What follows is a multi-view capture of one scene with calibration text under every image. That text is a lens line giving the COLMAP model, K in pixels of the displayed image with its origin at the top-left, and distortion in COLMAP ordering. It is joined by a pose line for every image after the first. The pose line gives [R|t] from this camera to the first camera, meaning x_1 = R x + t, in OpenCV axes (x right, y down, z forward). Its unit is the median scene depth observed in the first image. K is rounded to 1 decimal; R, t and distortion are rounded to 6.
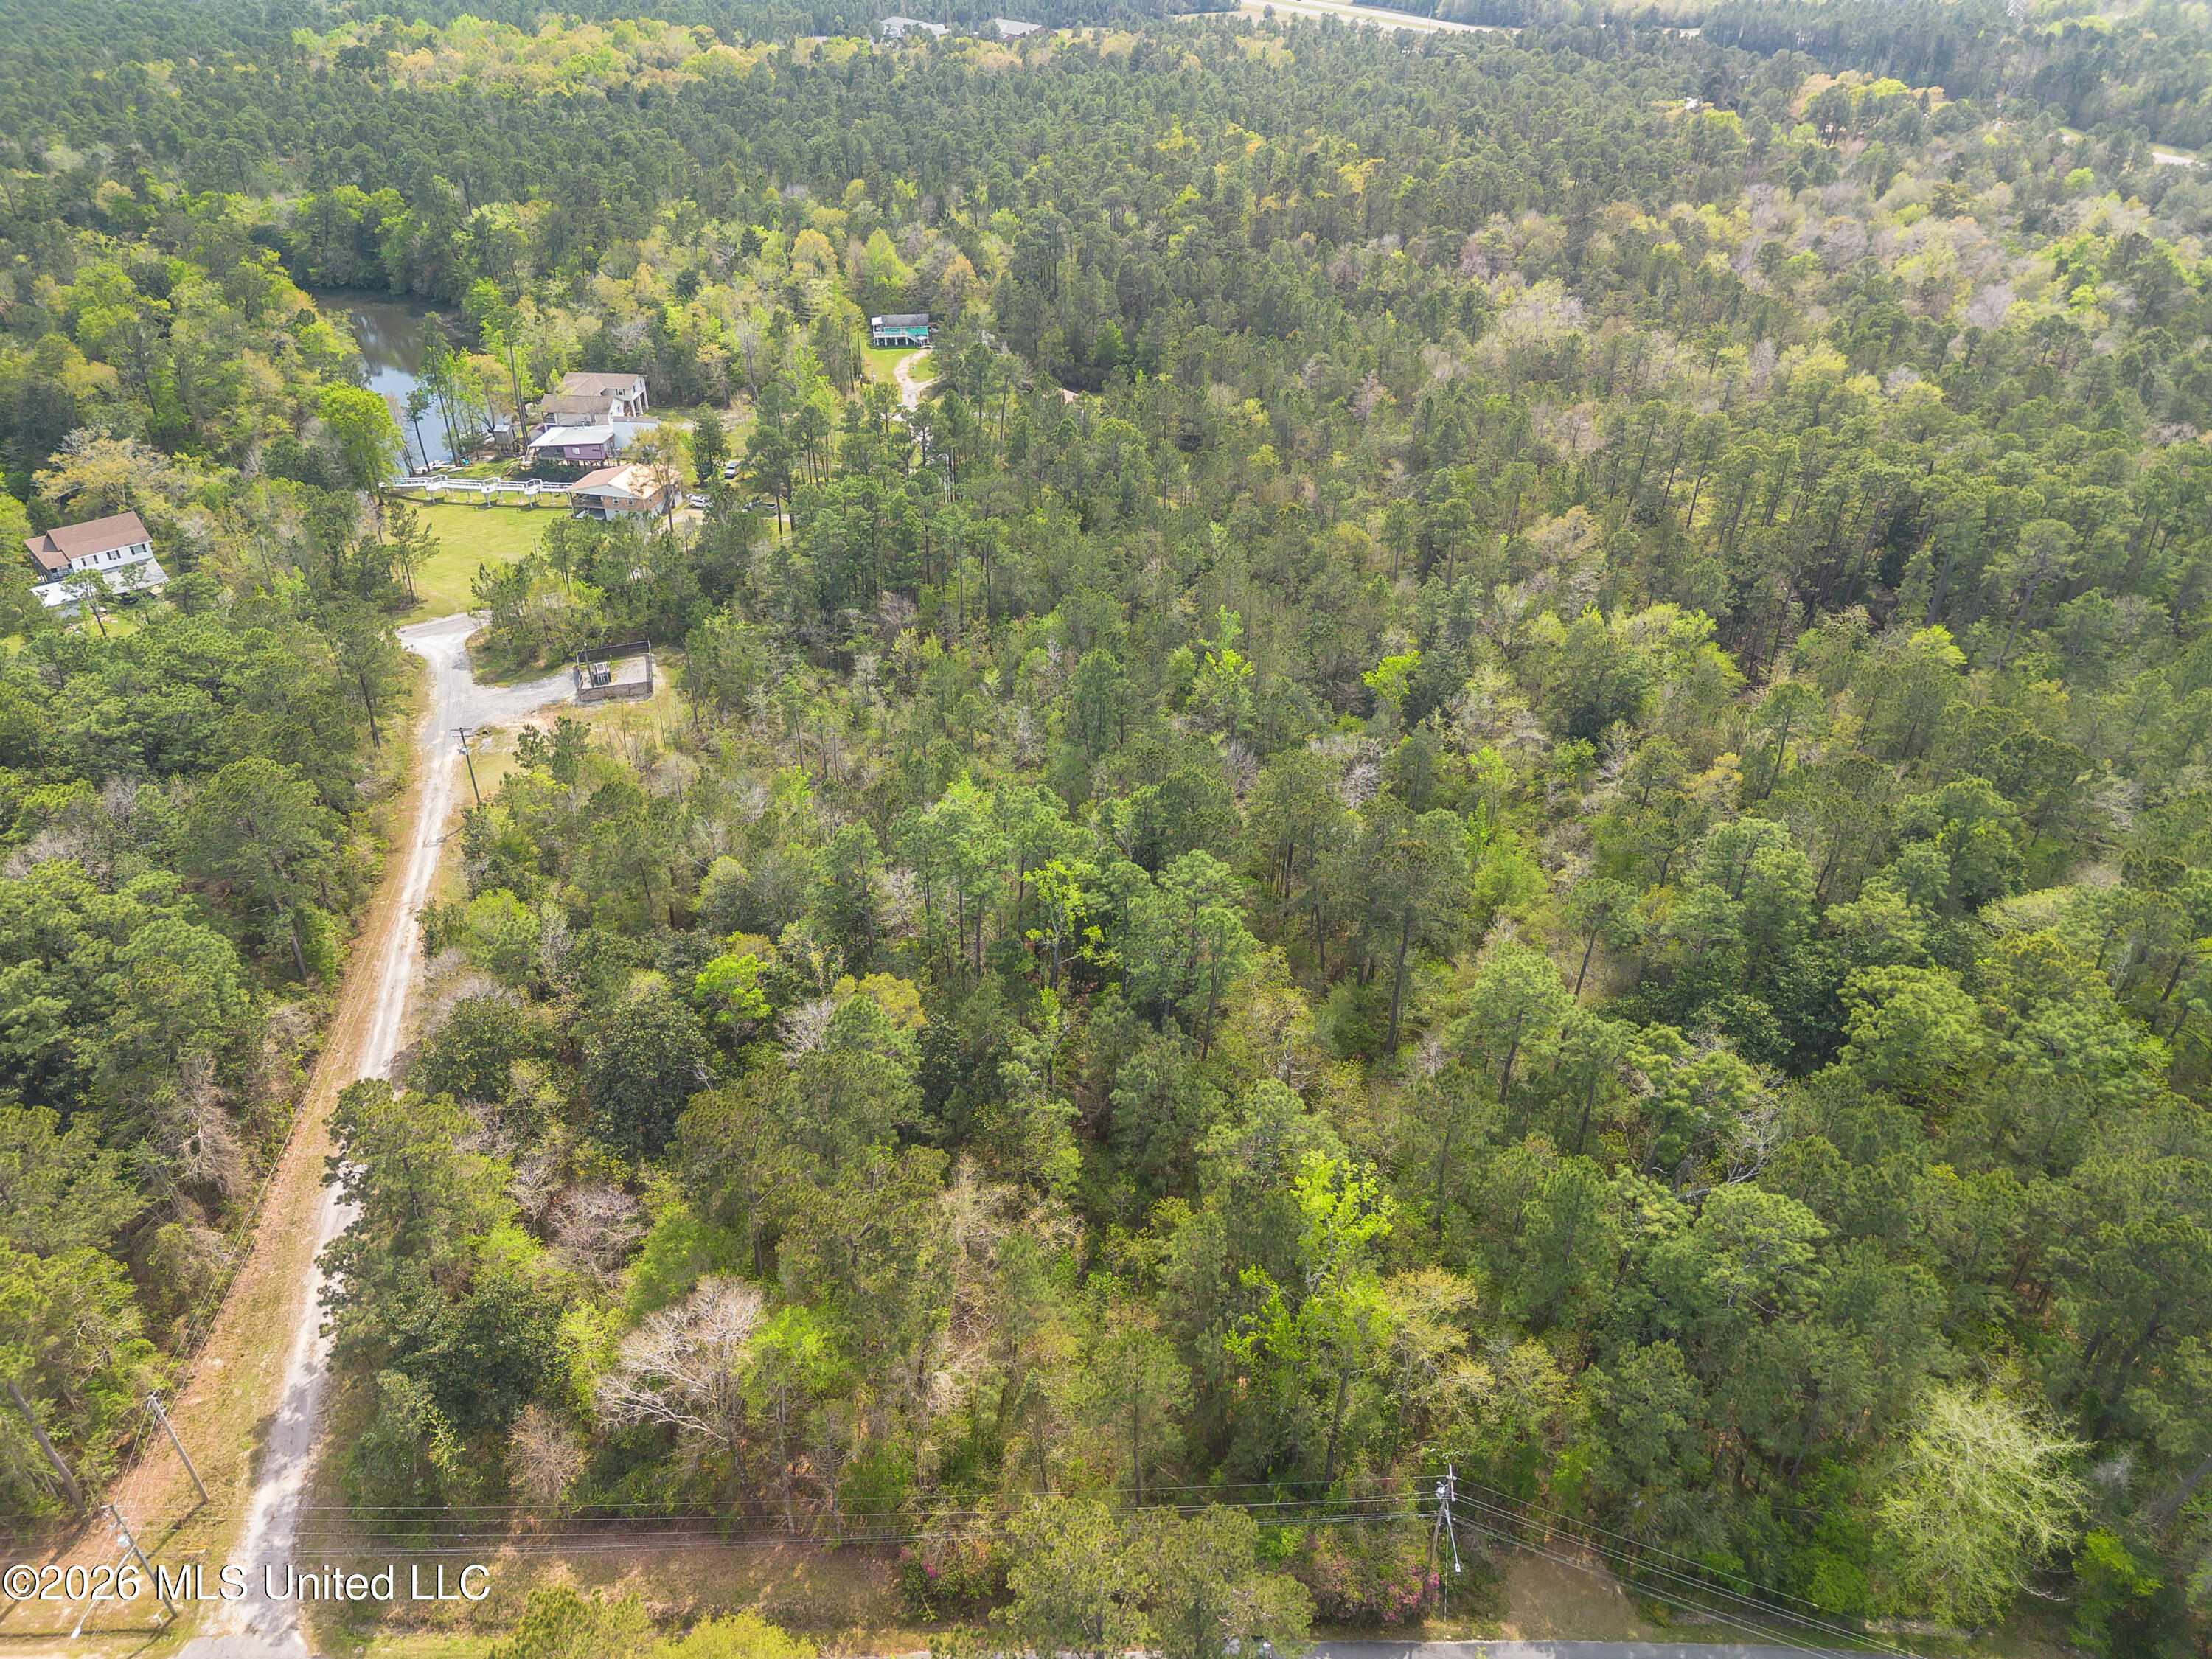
lens RADIAL K [[1563.0, 0, 1098.4], [0, 1563.0, 822.4], [0, 0, 1]] dist [0.058668, -0.048435]
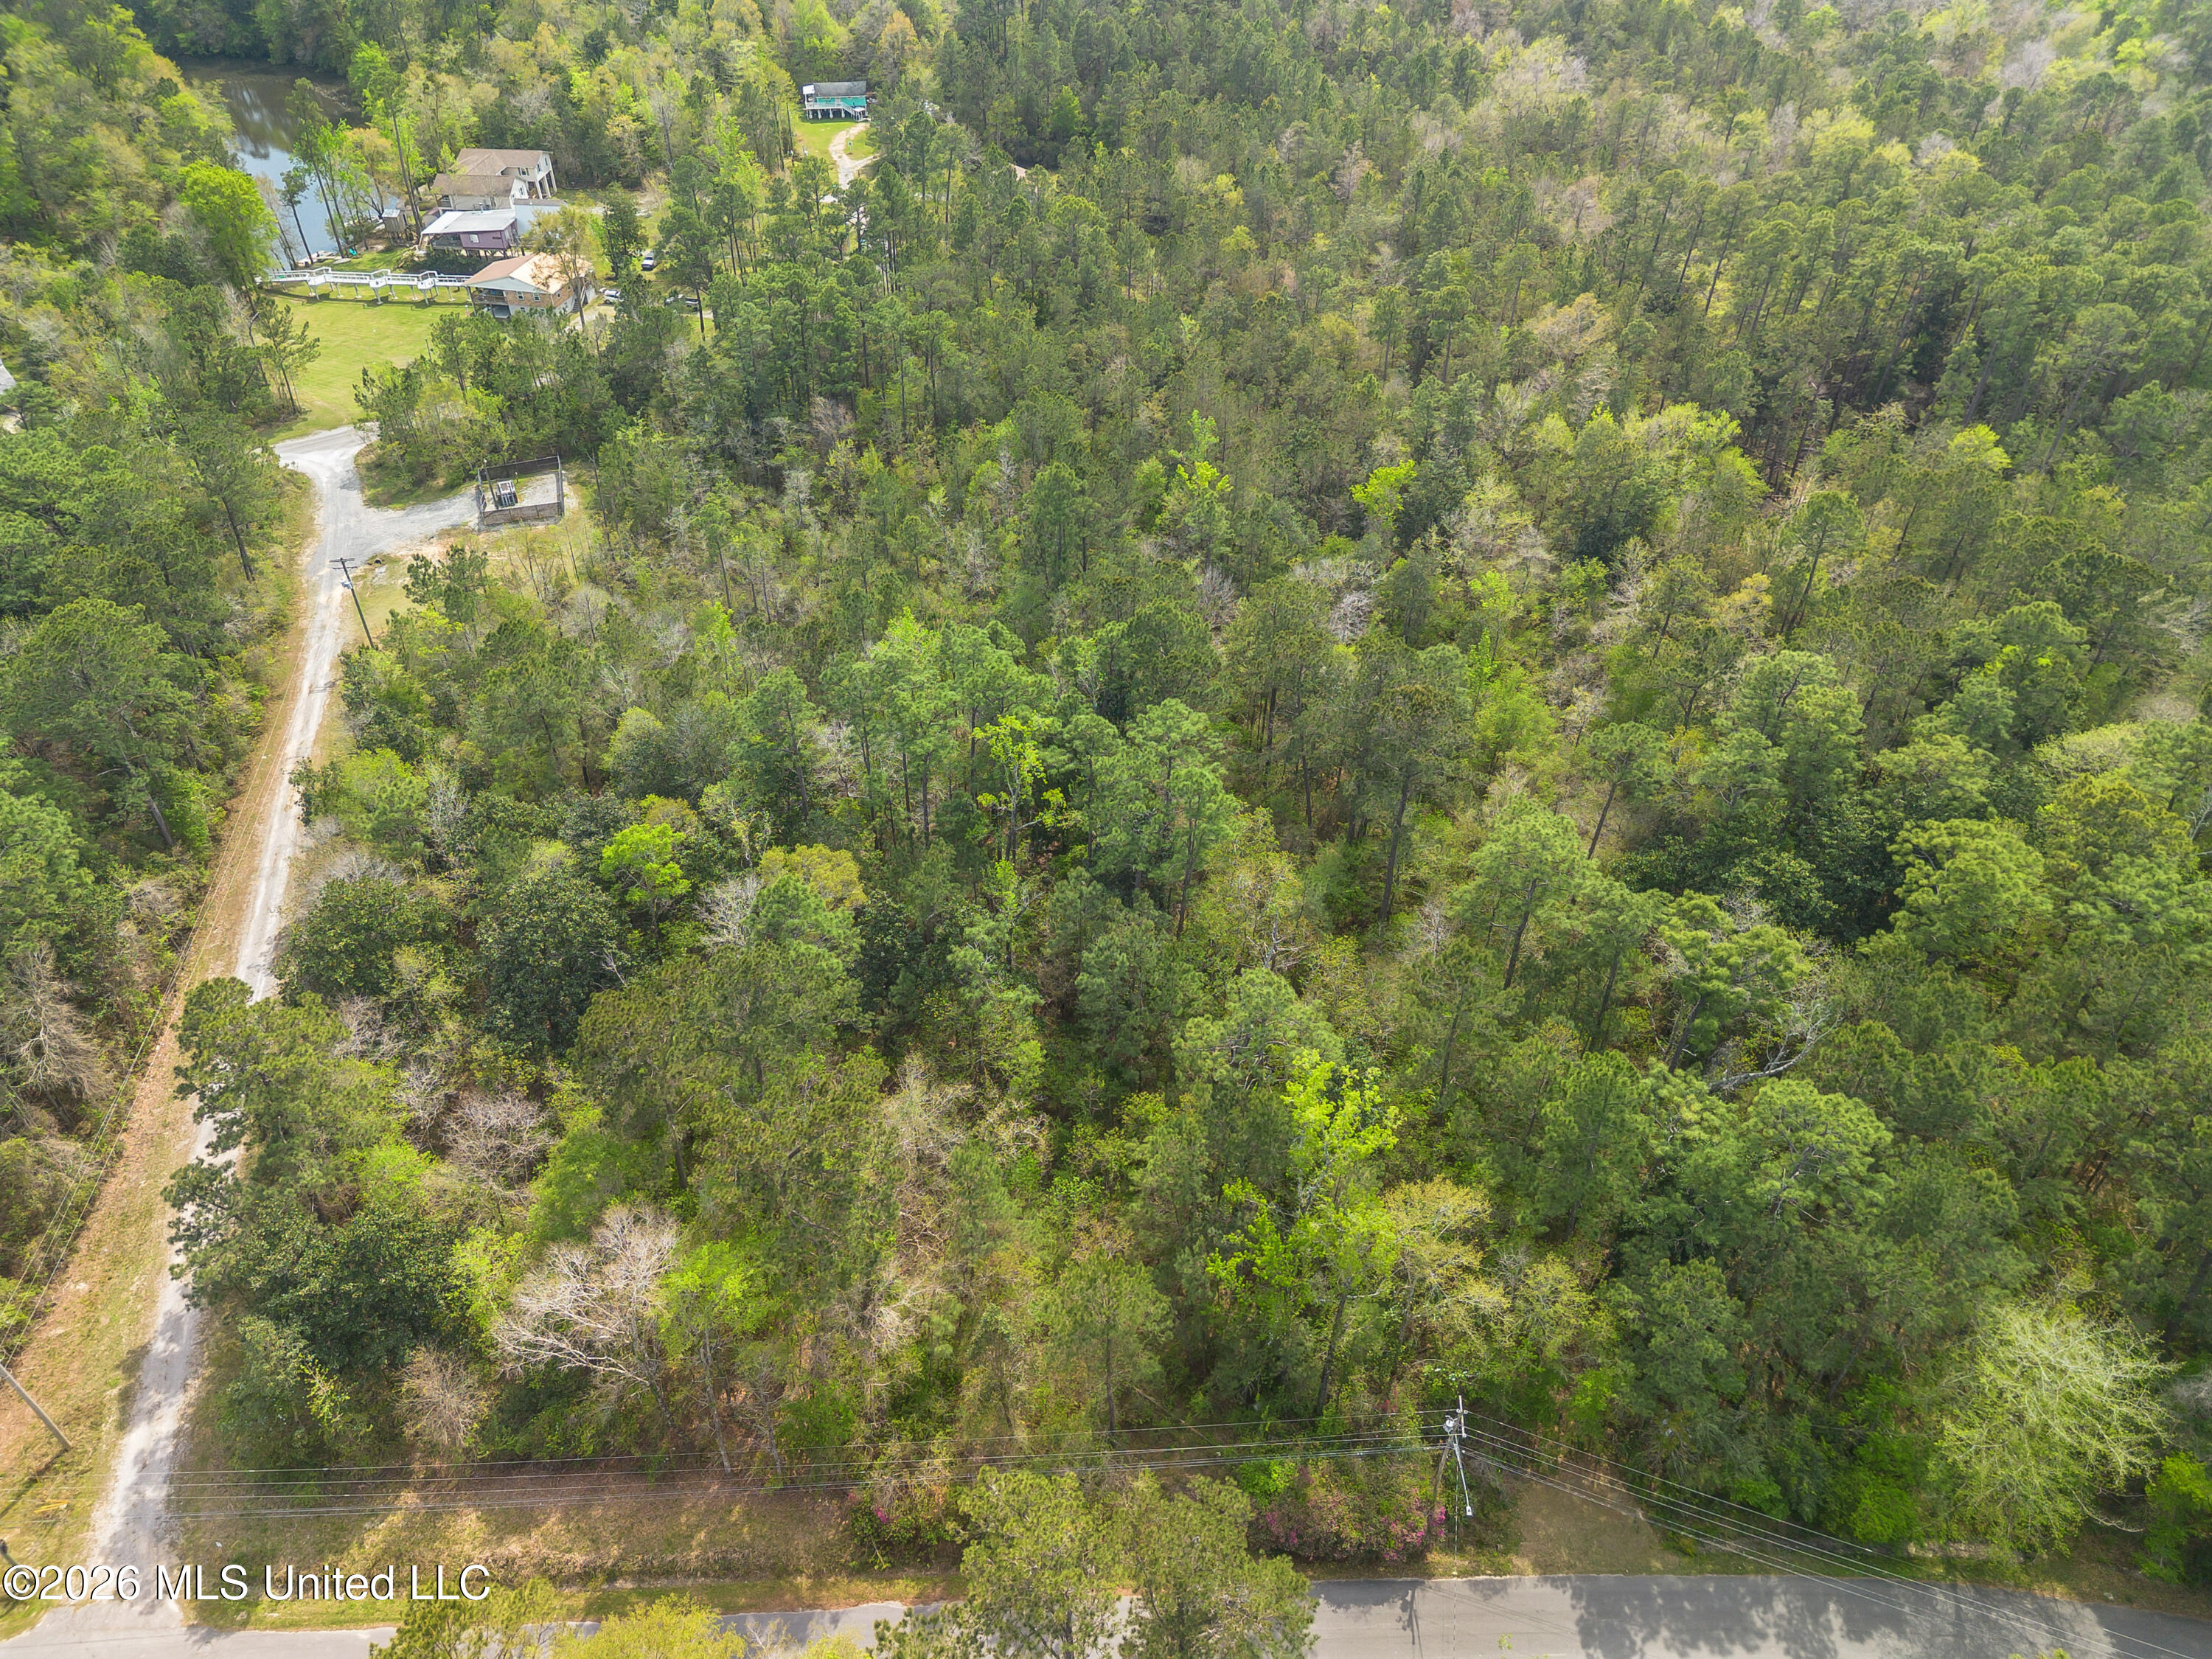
lens RADIAL K [[1563.0, 0, 1107.8], [0, 1563.0, 821.7], [0, 0, 1]] dist [0.058668, -0.048435]
pose [[0.999565, -0.015772, 0.024916, 0.004807], [0.012704, 0.992833, 0.118831, -0.017831], [-0.026611, -0.118462, 0.992602, 0.116677]]
